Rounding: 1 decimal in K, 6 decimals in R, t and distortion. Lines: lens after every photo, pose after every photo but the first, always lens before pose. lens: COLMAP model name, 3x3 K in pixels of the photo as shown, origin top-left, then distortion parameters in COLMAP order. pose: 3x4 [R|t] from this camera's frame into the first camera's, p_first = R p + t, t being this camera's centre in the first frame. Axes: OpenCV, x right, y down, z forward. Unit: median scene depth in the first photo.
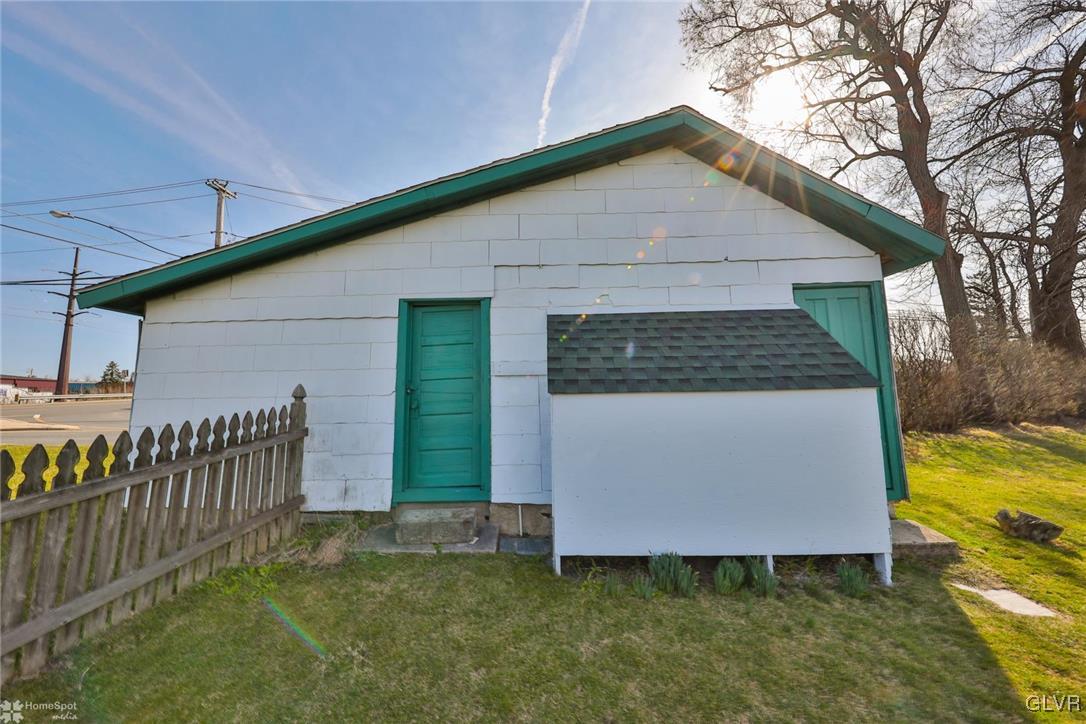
lens RADIAL K [[357.9, 0, 542.8], [0, 357.9, 363.3], [0, 0, 1]] dist [-0.000996, -0.000329]
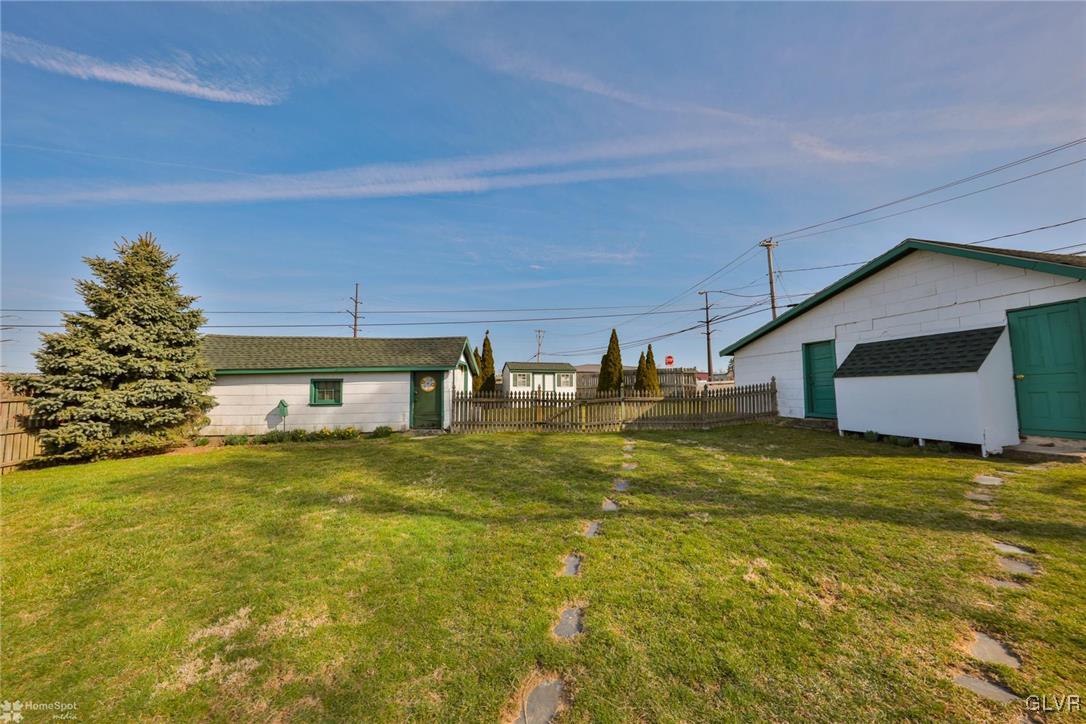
lens RADIAL K [[351.9, 0, 531.6], [0, 351.9, 362.6], [0, 0, 1]] dist [-0.000401, 0.000015]
pose [[0.170885, -0.063825, -0.983222, 1.962559], [0.100503, 0.993824, -0.047045, -0.121071], [0.980152, -0.090778, 0.176244, -1.574322]]
